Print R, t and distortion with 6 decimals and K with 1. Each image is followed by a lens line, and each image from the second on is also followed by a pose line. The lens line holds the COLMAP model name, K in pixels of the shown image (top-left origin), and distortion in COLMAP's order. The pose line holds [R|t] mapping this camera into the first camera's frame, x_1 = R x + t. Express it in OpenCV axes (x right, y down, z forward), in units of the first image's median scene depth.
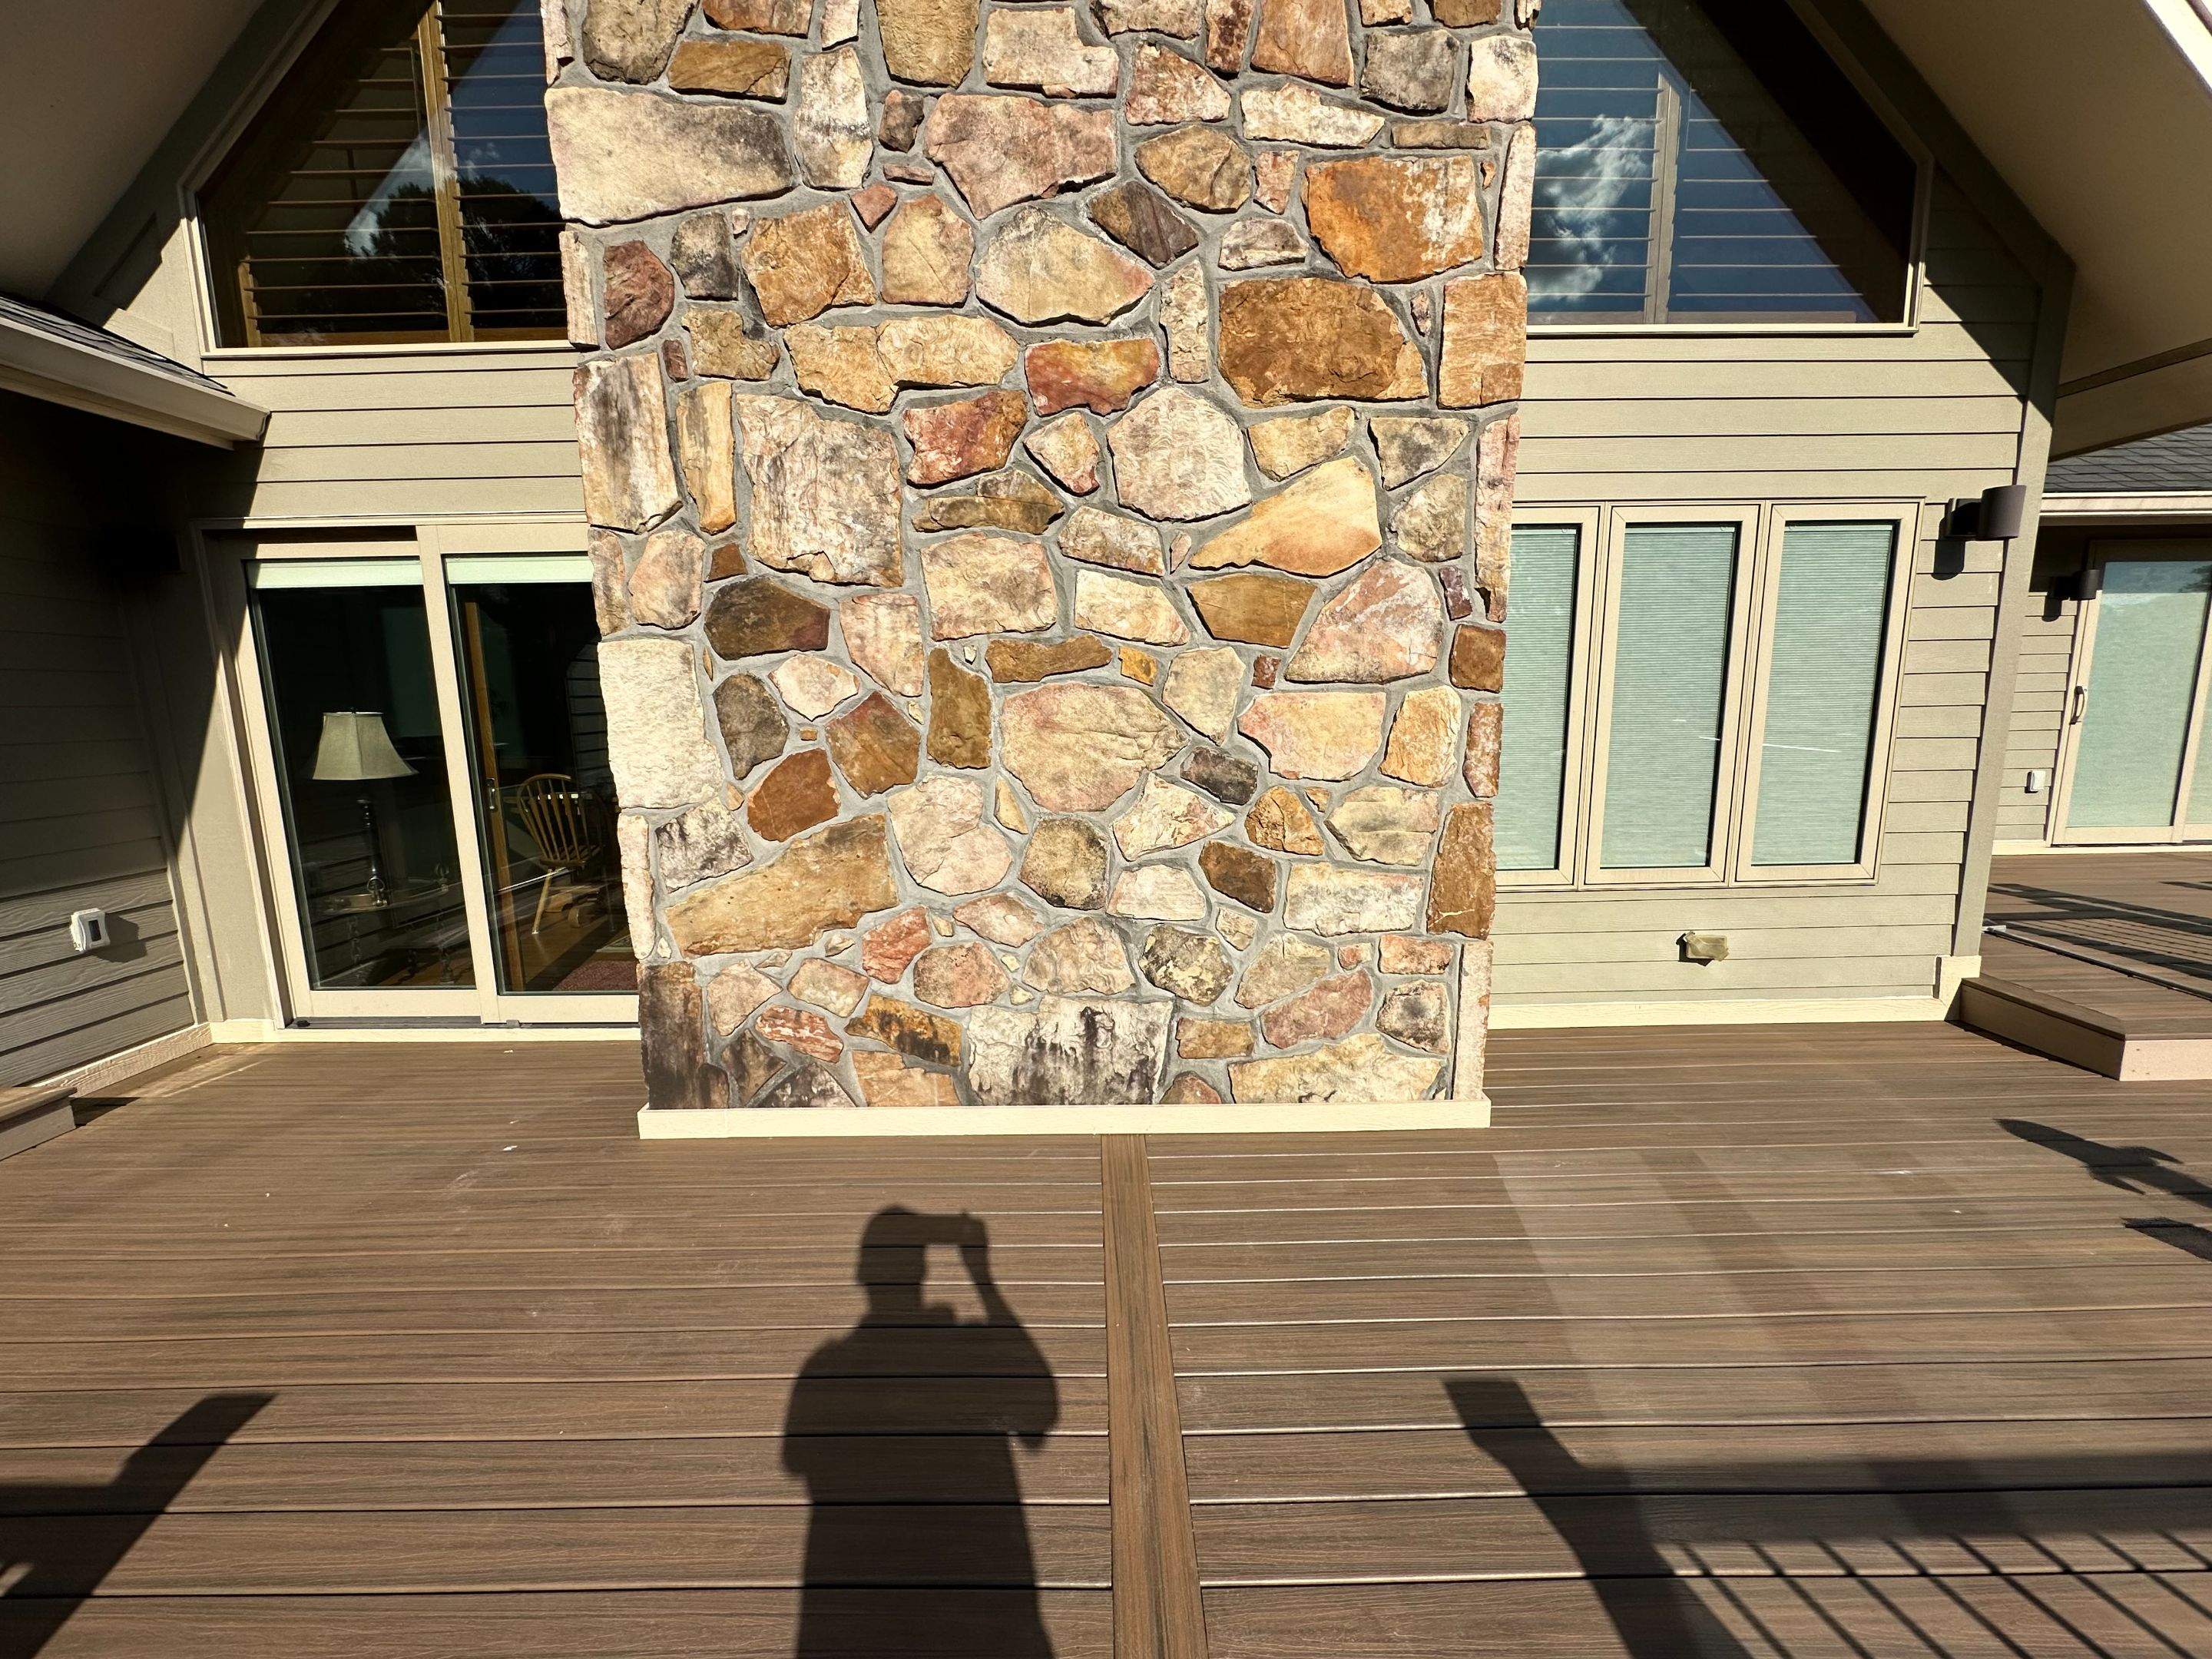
lens RADIAL K [[880.7, 0, 1101.6], [0, 880.7, 828.7], [0, 0, 1]] dist [-0.001971, 0.000697]
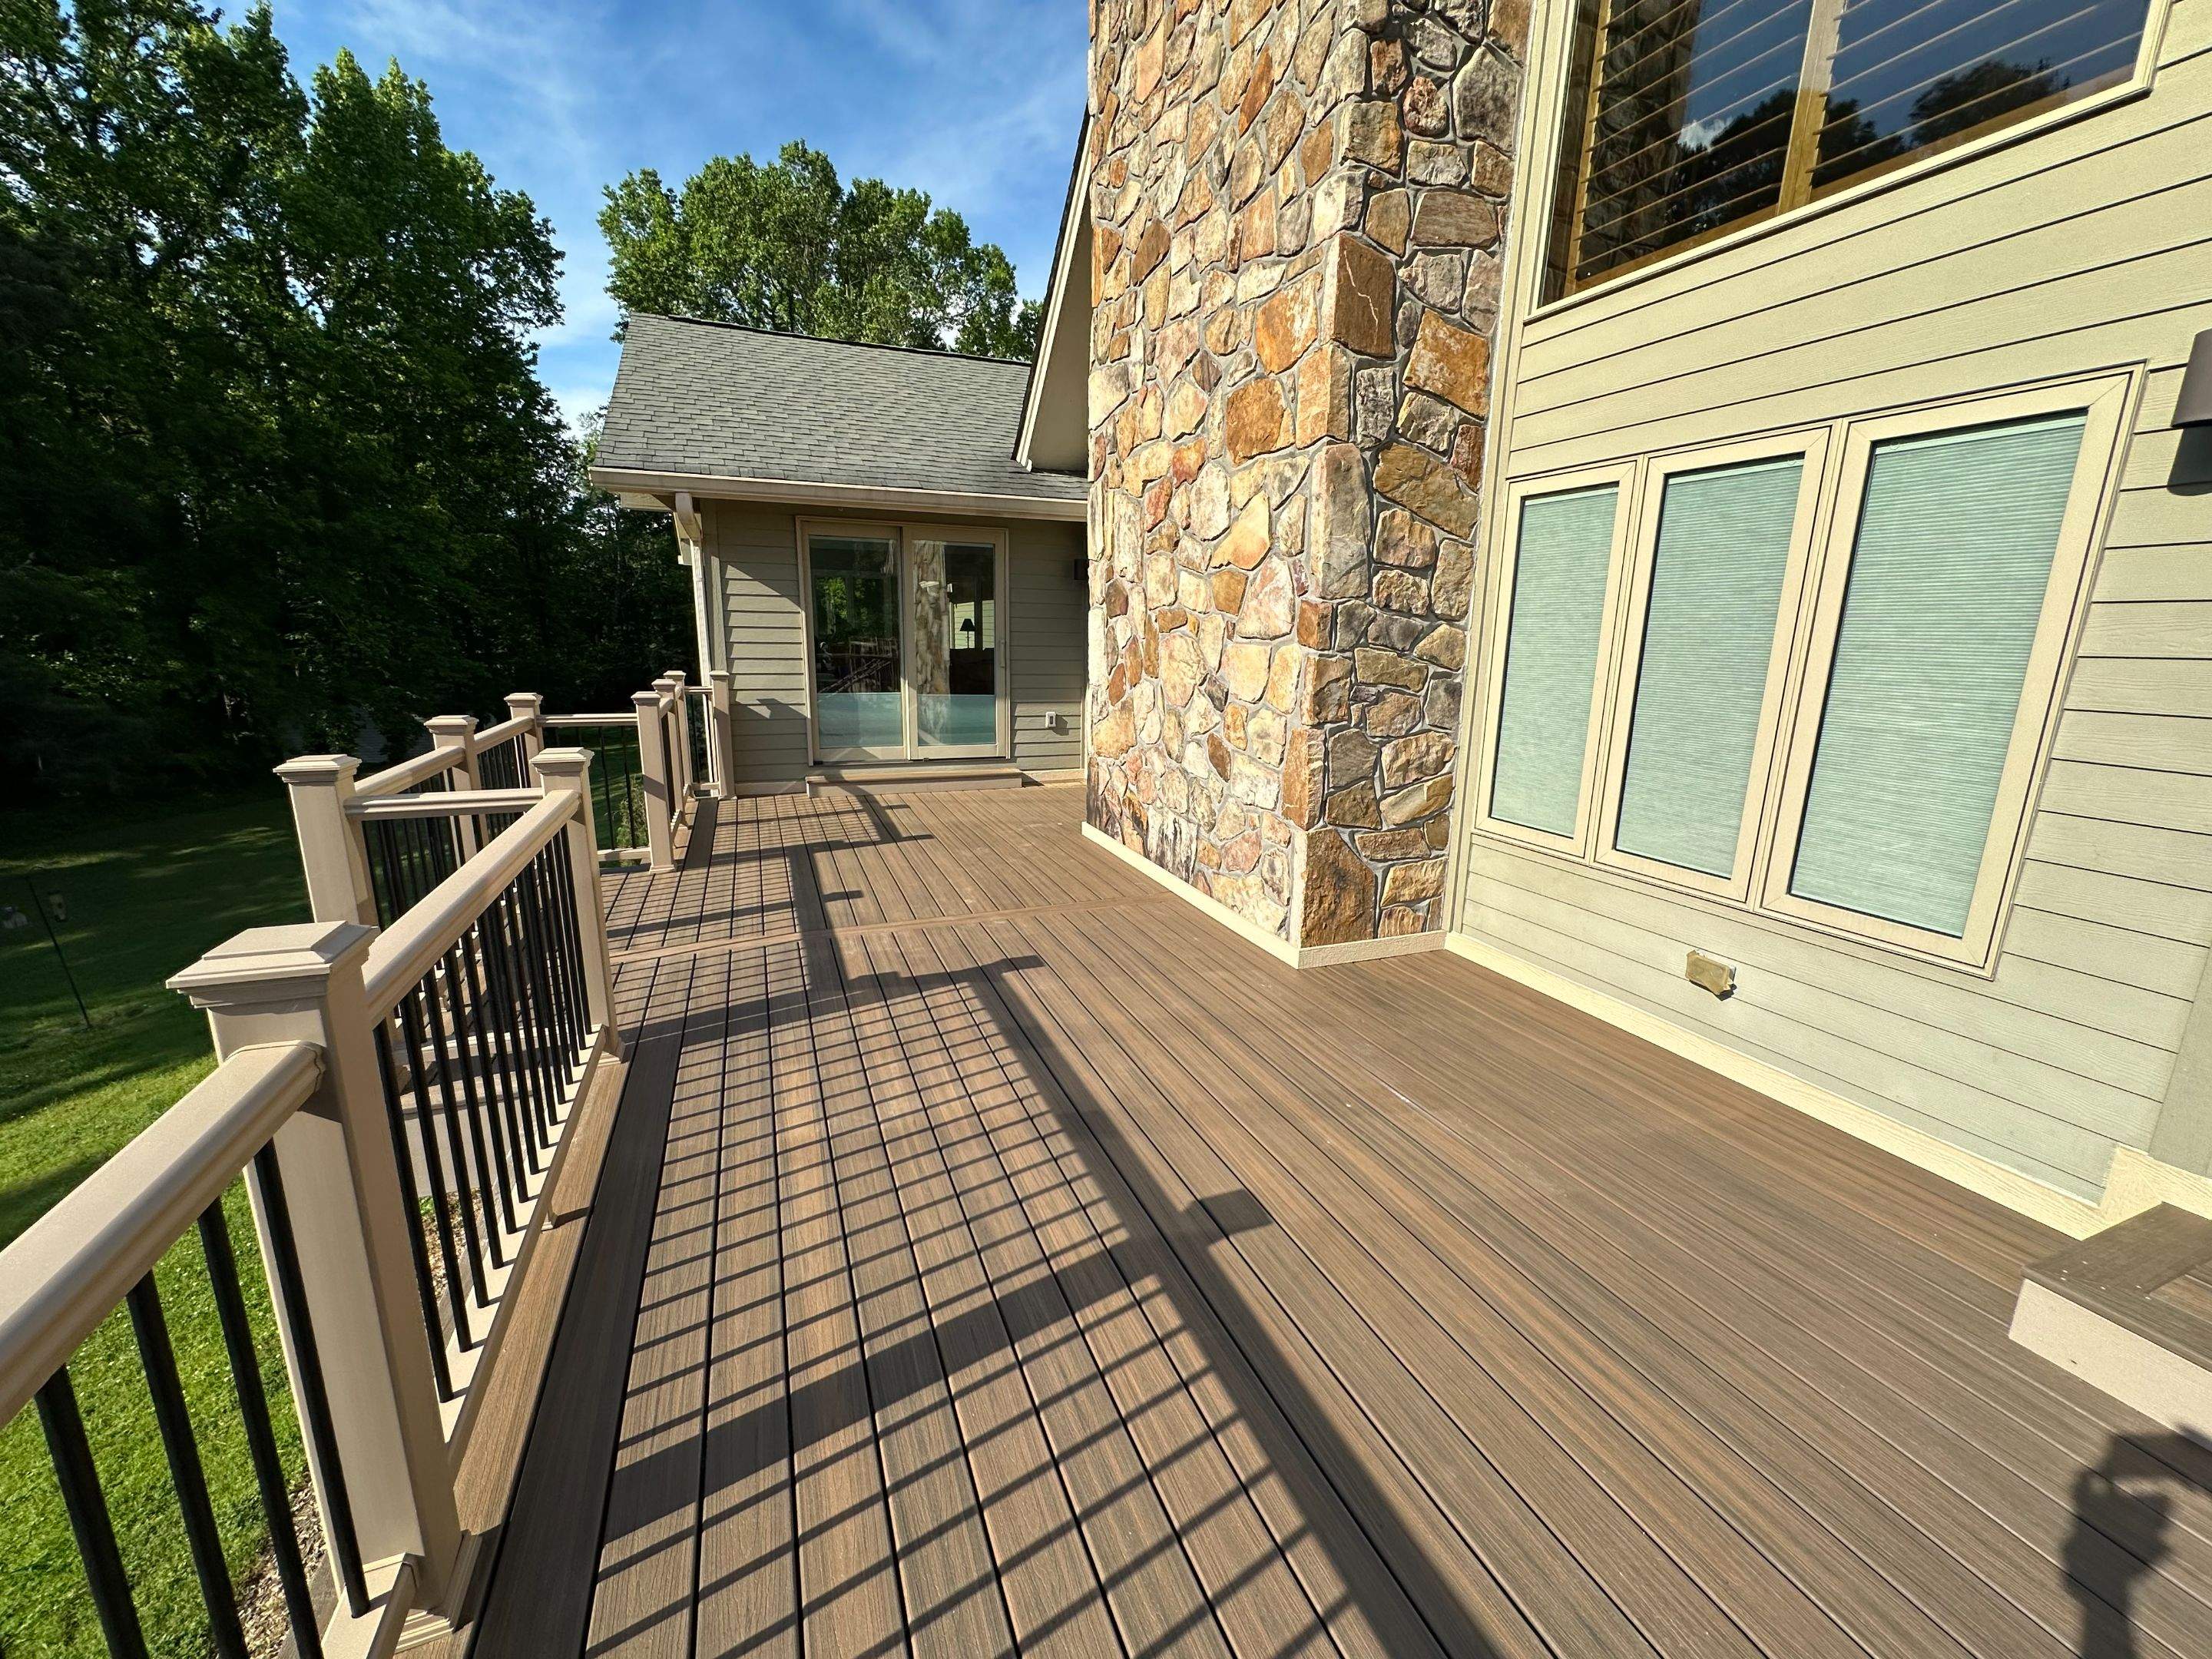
lens RADIAL K [[880.7, 0, 1104.0], [0, 880.7, 831.3], [0, 0, 1]] dist [-0.001971, 0.000697]
pose [[0.369633, 0.228826, -0.900561, 1.606346], [-0.164036, 0.970049, 0.179154, -0.069972], [0.914584, 0.081503, 0.396098, 0.171234]]
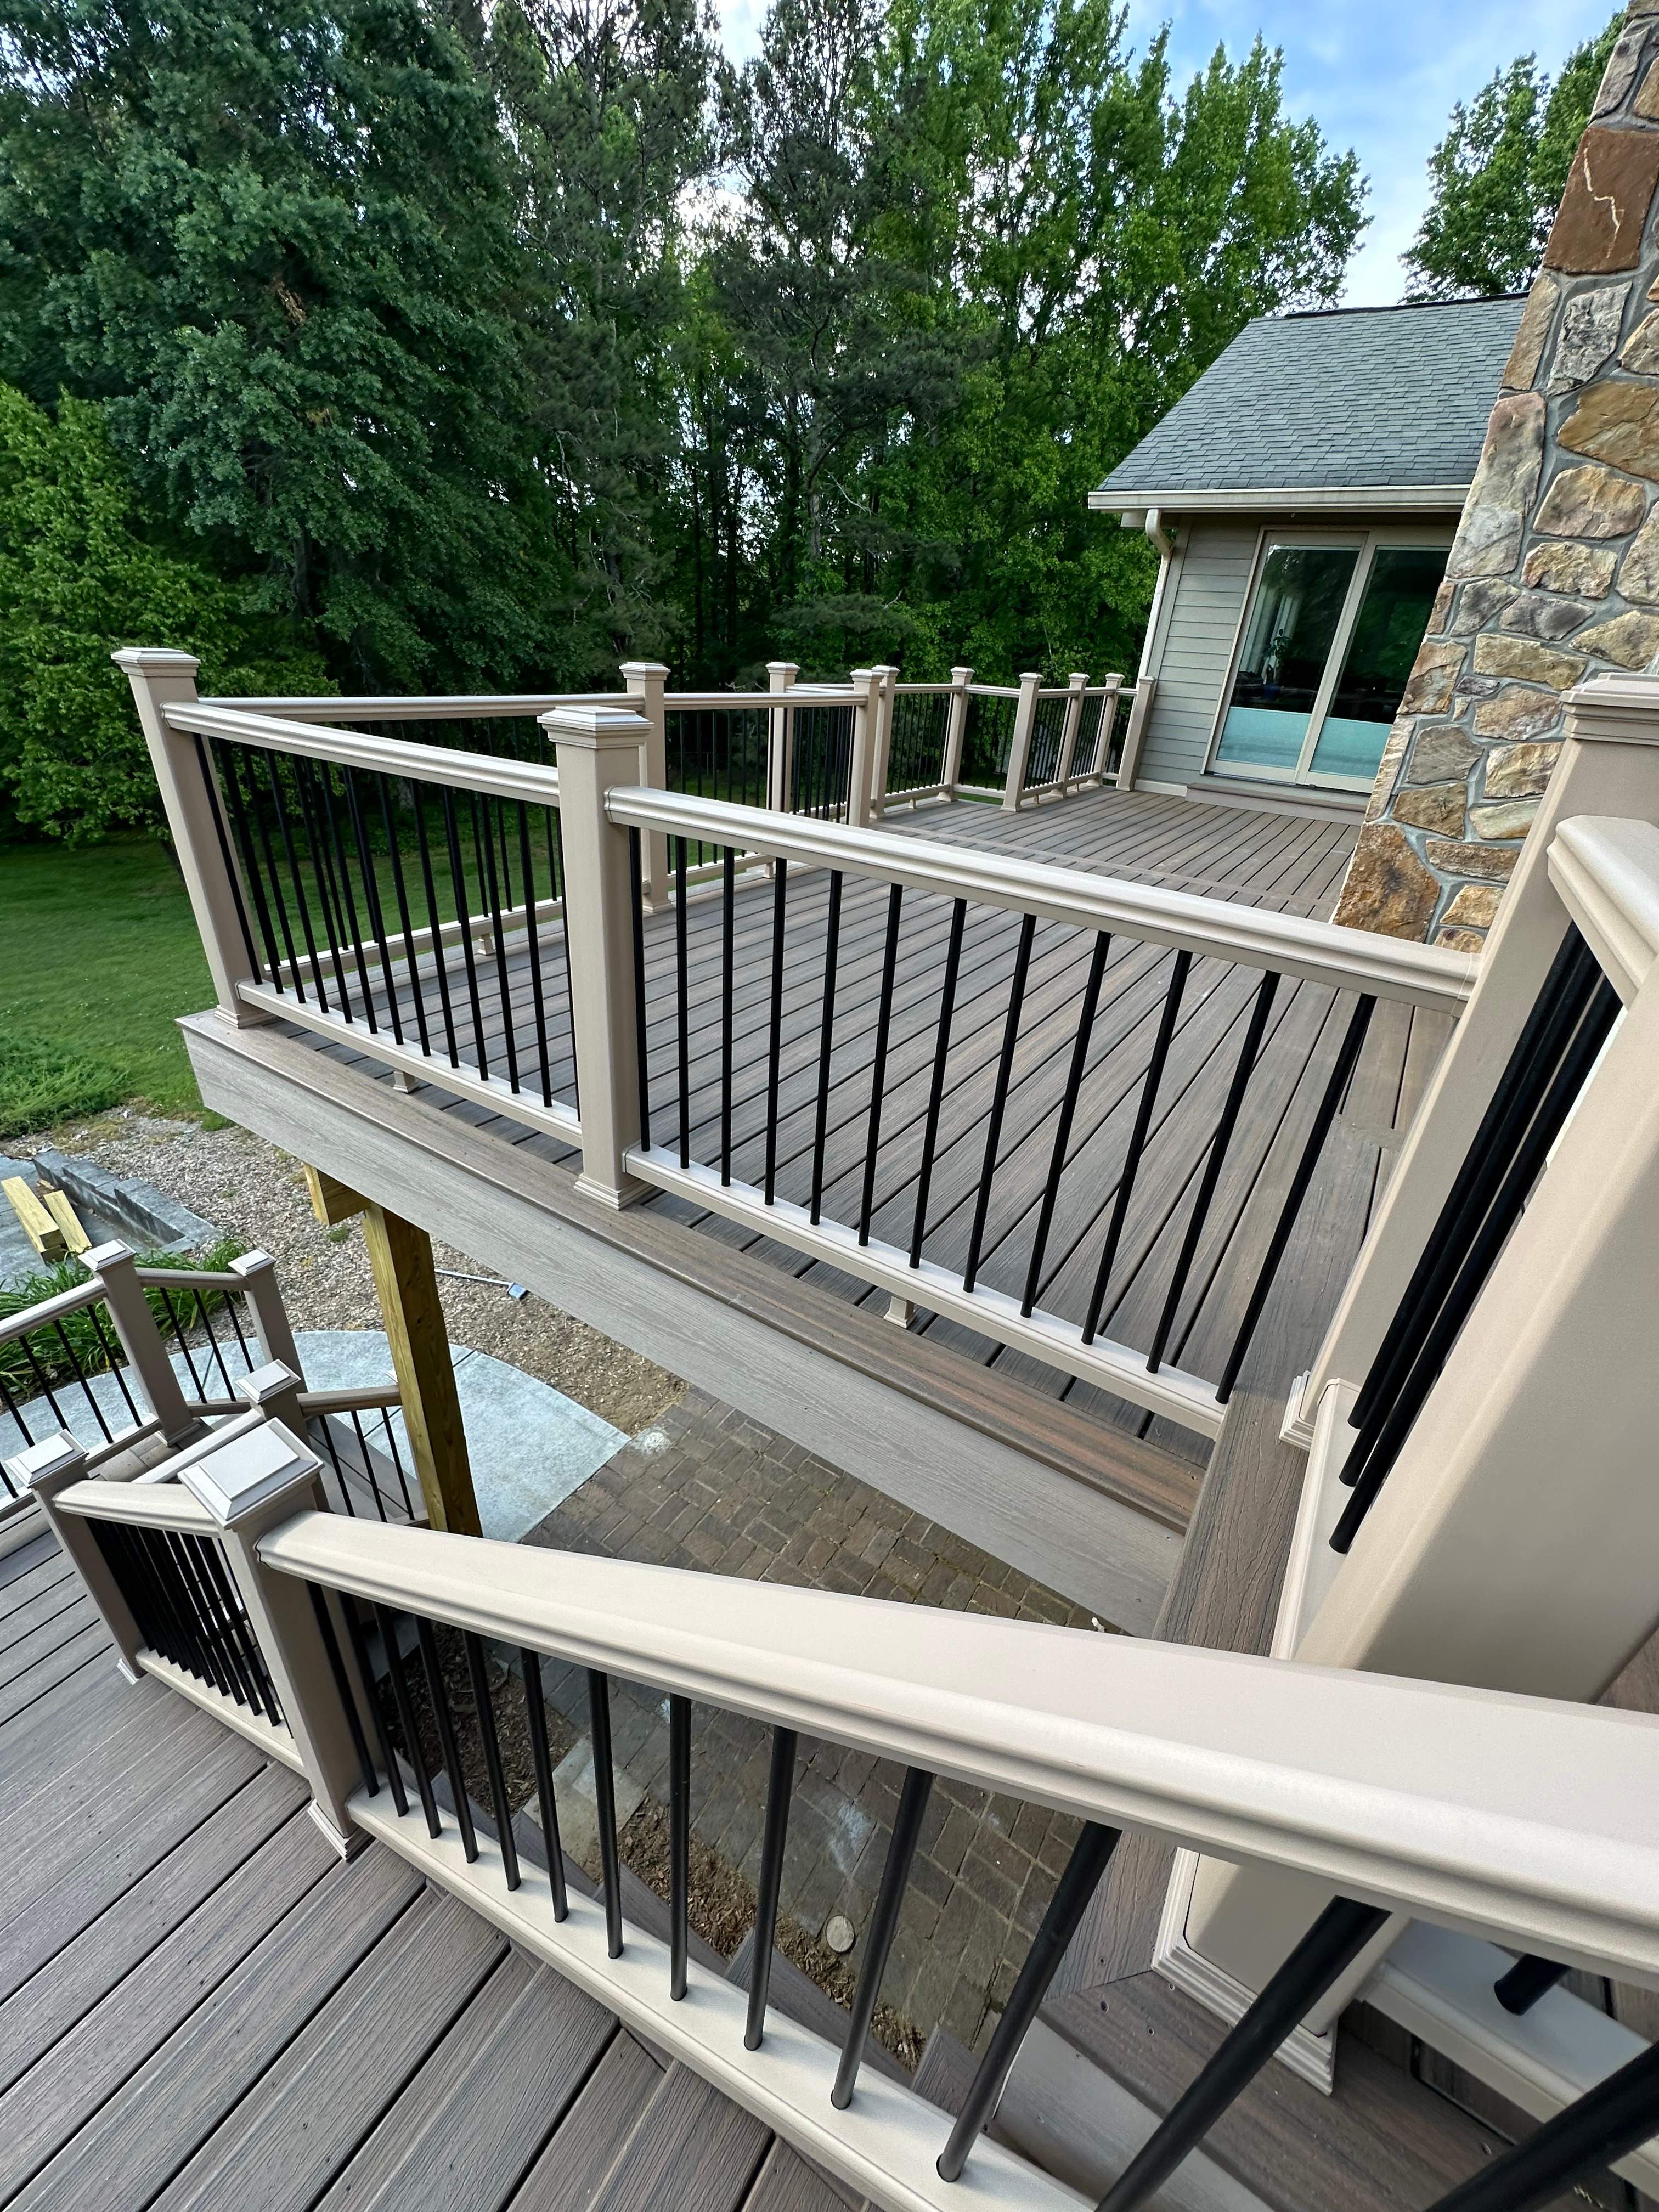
lens RADIAL K [[880.5, 0, 831.9], [0, 880.5, 1112.4], [0, 0, 1]] dist [-0.004579, 0.000655]
pose [[-0.544832, 0.383034, -0.745951, 2.272546], [-0.179967, 0.815436, 0.550159, -0.128577], [0.819006, 0.433991, -0.375342, 1.066021]]
